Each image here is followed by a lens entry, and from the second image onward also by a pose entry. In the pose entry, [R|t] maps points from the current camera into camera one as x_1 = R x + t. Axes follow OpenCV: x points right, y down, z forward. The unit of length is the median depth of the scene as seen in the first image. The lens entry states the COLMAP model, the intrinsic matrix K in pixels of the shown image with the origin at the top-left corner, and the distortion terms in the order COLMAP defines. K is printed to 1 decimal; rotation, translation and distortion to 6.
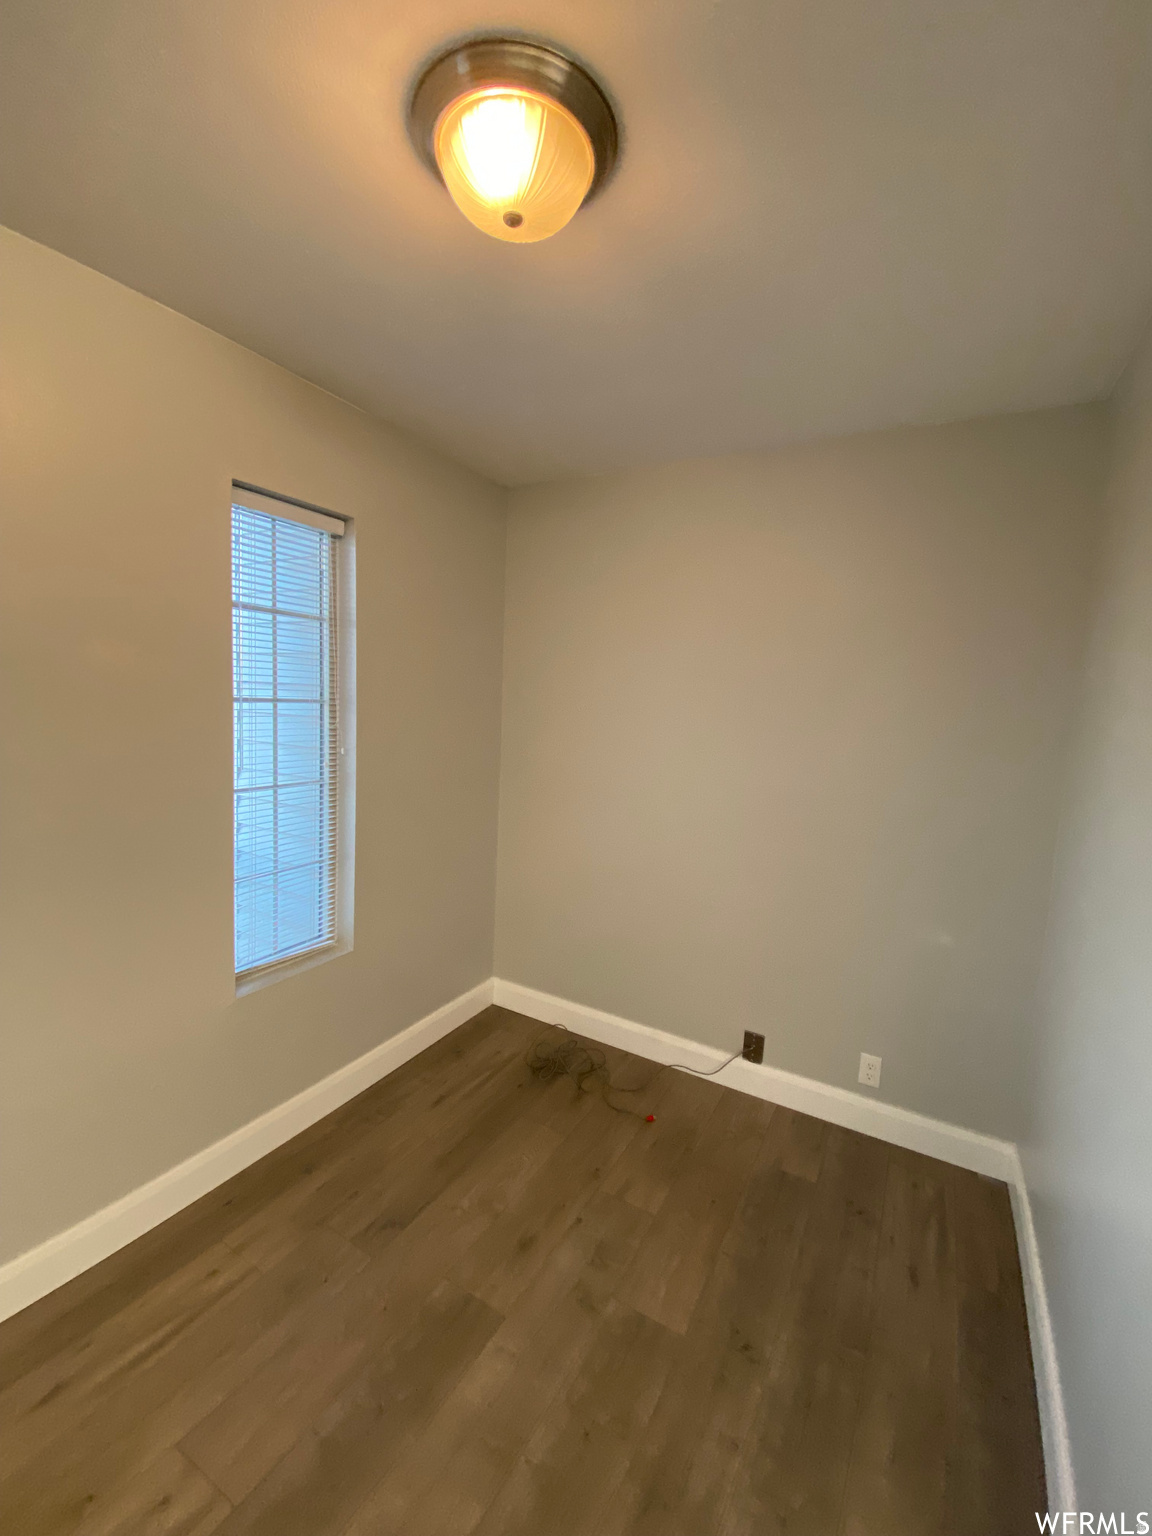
lens RADIAL K [[629.2, 0, 580.3], [0, 629.2, 759.9], [0, 0, 1]] dist [0.024059, -0.021728]
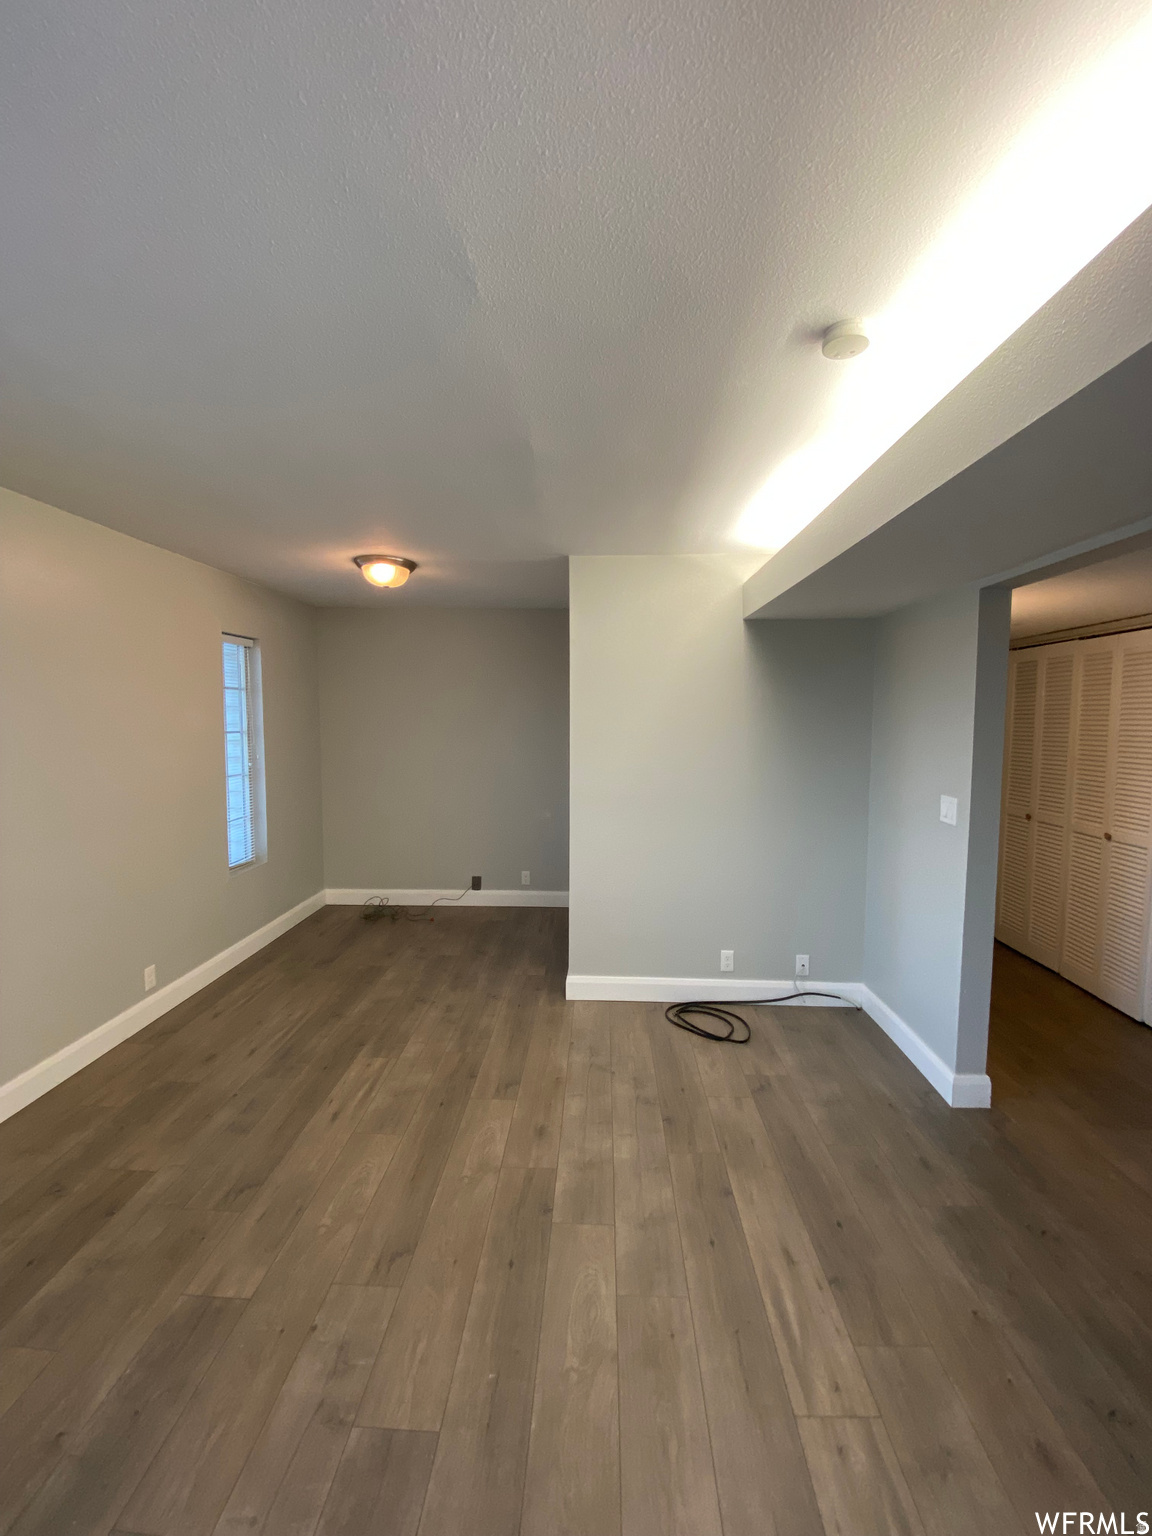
lens RADIAL K [[629.2, 0, 580.3], [0, 629.2, 759.9], [0, 0, 1]] dist [0.024059, -0.021728]
pose [[0.891049, -0.075053, 0.447660, -0.374760], [0.084722, 0.996403, -0.001584, 0.084872], [-0.445931, 0.039338, 0.894203, -1.202885]]
